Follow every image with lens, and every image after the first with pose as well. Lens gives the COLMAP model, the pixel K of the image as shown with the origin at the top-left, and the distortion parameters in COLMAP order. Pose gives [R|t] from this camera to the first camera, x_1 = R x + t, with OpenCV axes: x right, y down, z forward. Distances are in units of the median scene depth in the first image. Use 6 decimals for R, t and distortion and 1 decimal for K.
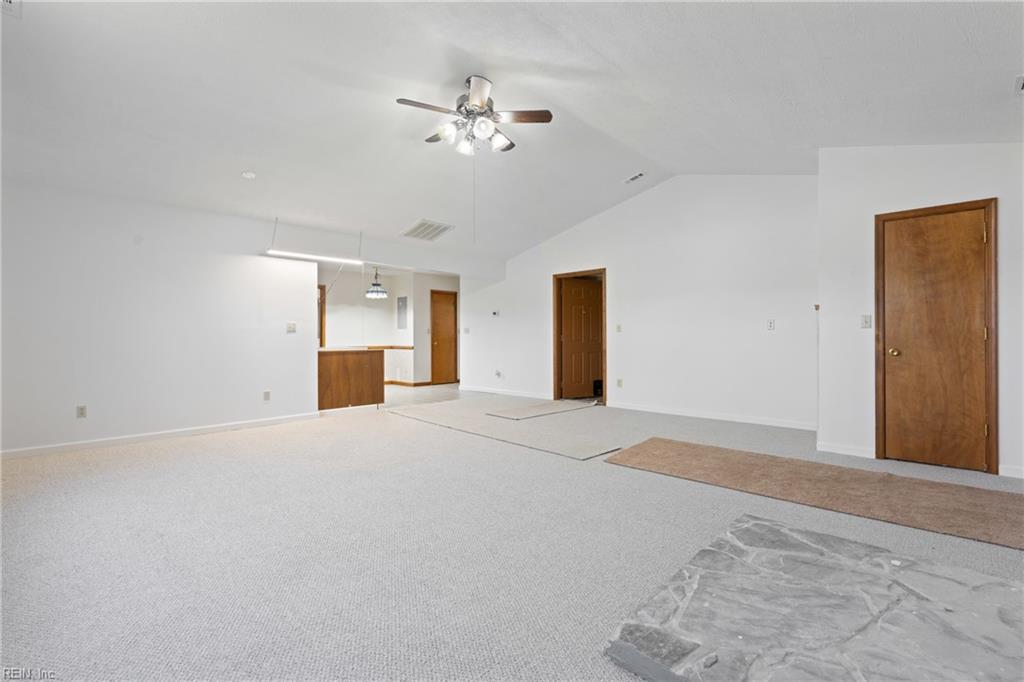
lens RADIAL K [[469.3, 0, 511.5], [0, 469.3, 336.3], [0, 0, 1]] dist [-0.002181, 0.000087]
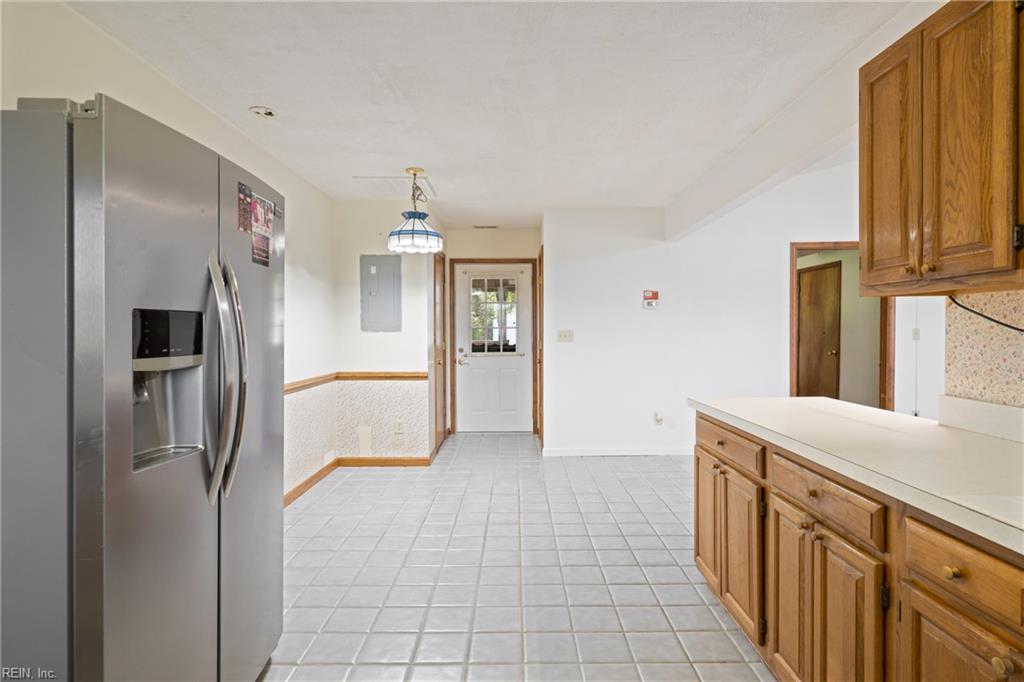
lens RADIAL K [[552.7, 0, 511.7], [0, 552.7, 338.1], [0, 0, 1]] dist [-0.000298, 0.000059]
pose [[0.728799, -0.001787, 0.684726, -0.536676], [0.004175, 0.999990, -0.001834, -0.009321], [-0.684715, 0.004195, 0.728799, 0.619346]]
